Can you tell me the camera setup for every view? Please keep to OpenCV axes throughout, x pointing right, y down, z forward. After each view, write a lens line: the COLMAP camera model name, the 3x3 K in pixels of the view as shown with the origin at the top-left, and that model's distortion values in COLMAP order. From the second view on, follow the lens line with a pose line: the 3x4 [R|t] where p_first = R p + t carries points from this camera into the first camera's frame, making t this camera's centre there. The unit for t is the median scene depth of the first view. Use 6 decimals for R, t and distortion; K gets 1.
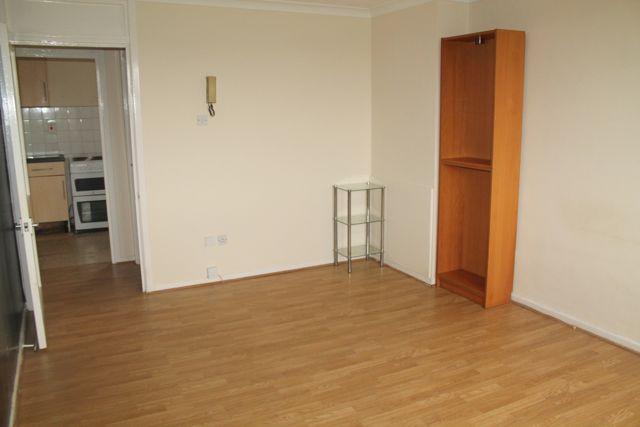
lens RADIAL K [[559.5, 0, 320.0], [0, 559.5, 213.5], [0, 0, 1]] dist [-0.002129, 0.000919]
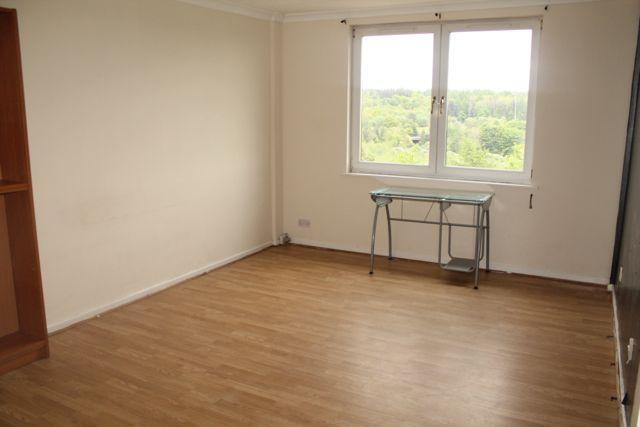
lens RADIAL K [[559.5, 0, 320.0], [0, 559.5, 213.5], [0, 0, 1]] dist [-0.002129, 0.000919]
pose [[-0.574965, -0.144833, 0.805257, -0.698269], [0.164734, 0.943559, 0.287331, -0.246162], [-0.801423, 0.297859, -0.518654, 1.304823]]
